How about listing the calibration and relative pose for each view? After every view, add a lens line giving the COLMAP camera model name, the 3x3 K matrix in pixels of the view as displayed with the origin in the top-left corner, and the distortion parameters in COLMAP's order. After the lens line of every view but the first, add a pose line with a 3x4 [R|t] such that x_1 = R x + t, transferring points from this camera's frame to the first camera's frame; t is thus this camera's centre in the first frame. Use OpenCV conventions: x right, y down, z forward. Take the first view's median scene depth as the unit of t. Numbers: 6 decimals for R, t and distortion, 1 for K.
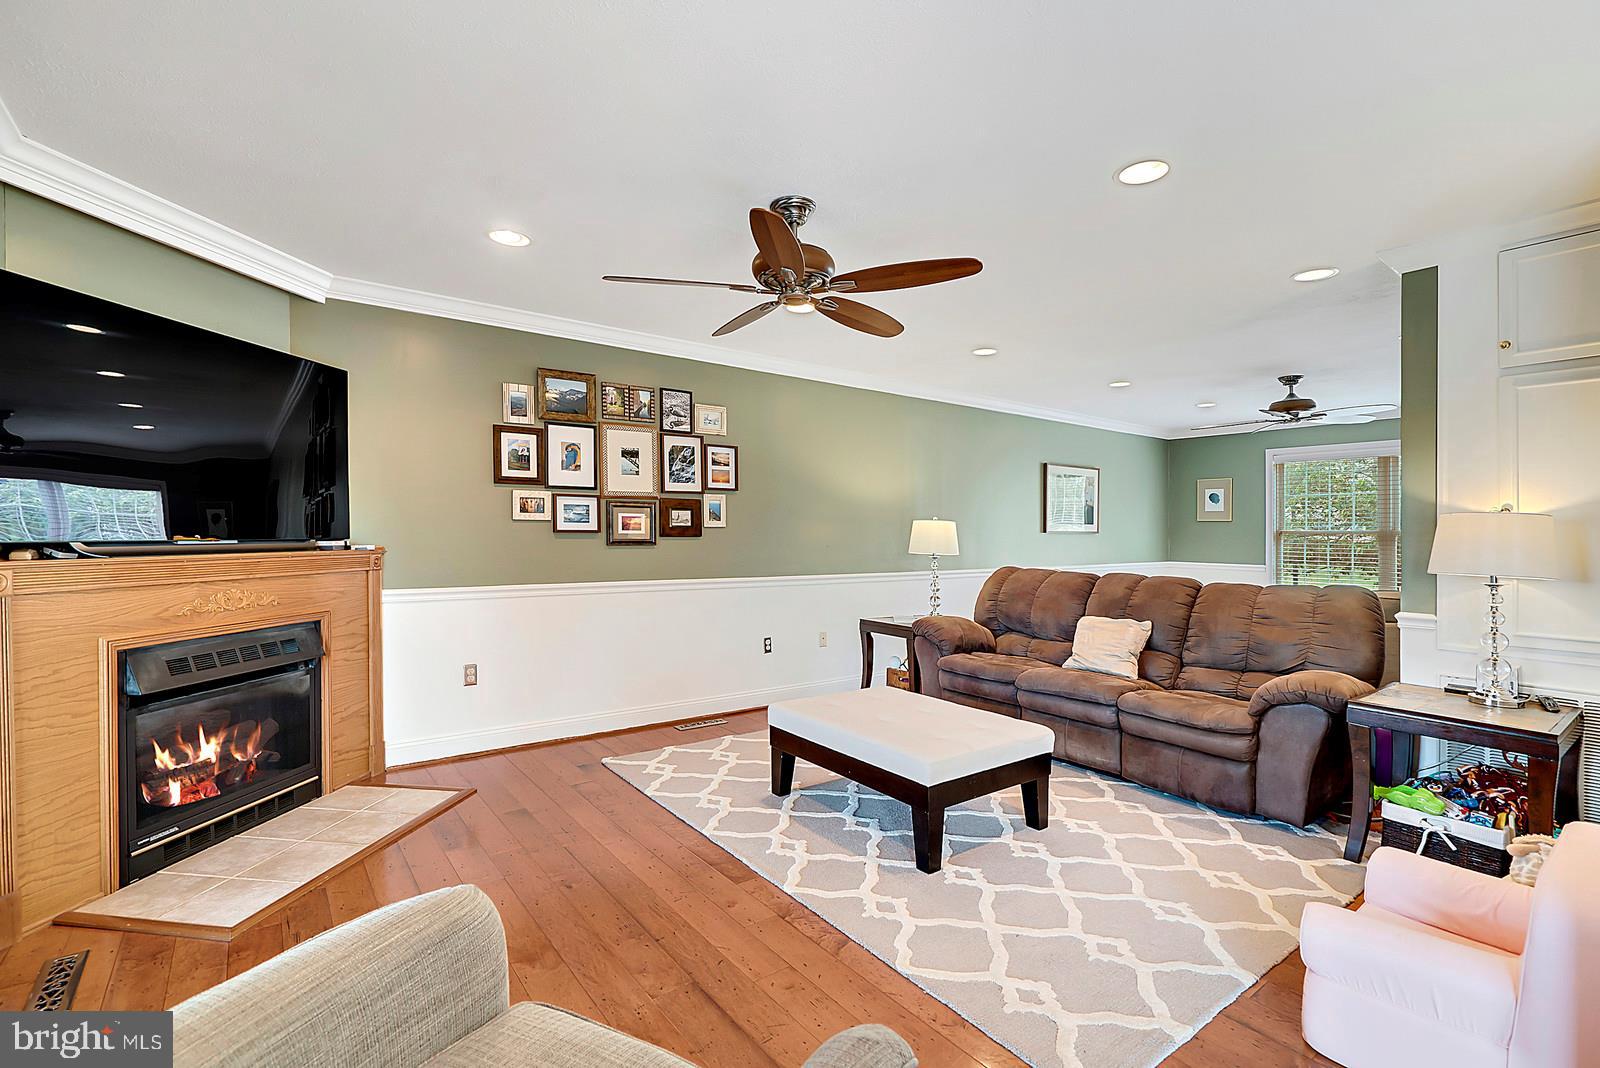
lens RADIAL K [[728.8, 0, 810.5], [0, 728.8, 534.3], [0, 0, 1]] dist [-0.009604, 0.002199]
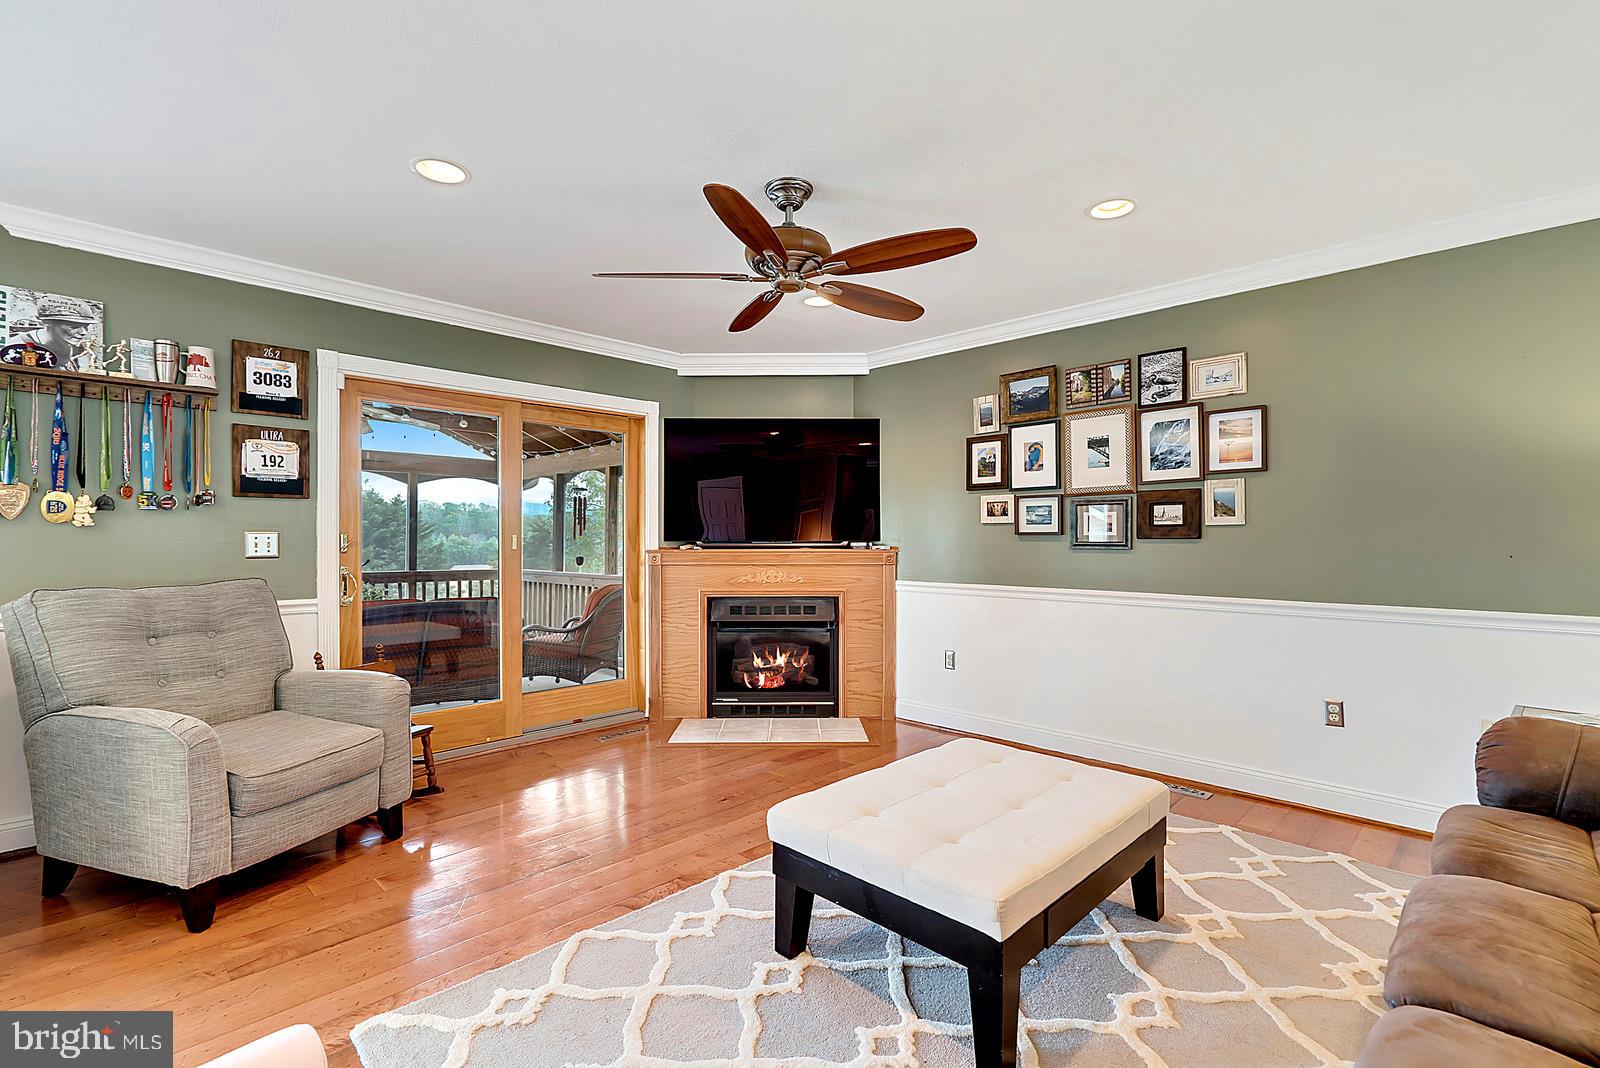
lens RADIAL K [[728.8, 0, 794.7], [0, 728.8, 540.9], [0, 0, 1]] dist [-0.009604, 0.002199]
pose [[0.128349, -0.003662, -0.991722, 0.583653], [-0.000184, 0.999993, -0.003716, 0.009047], [0.991729, 0.000659, 0.128347, 0.553160]]
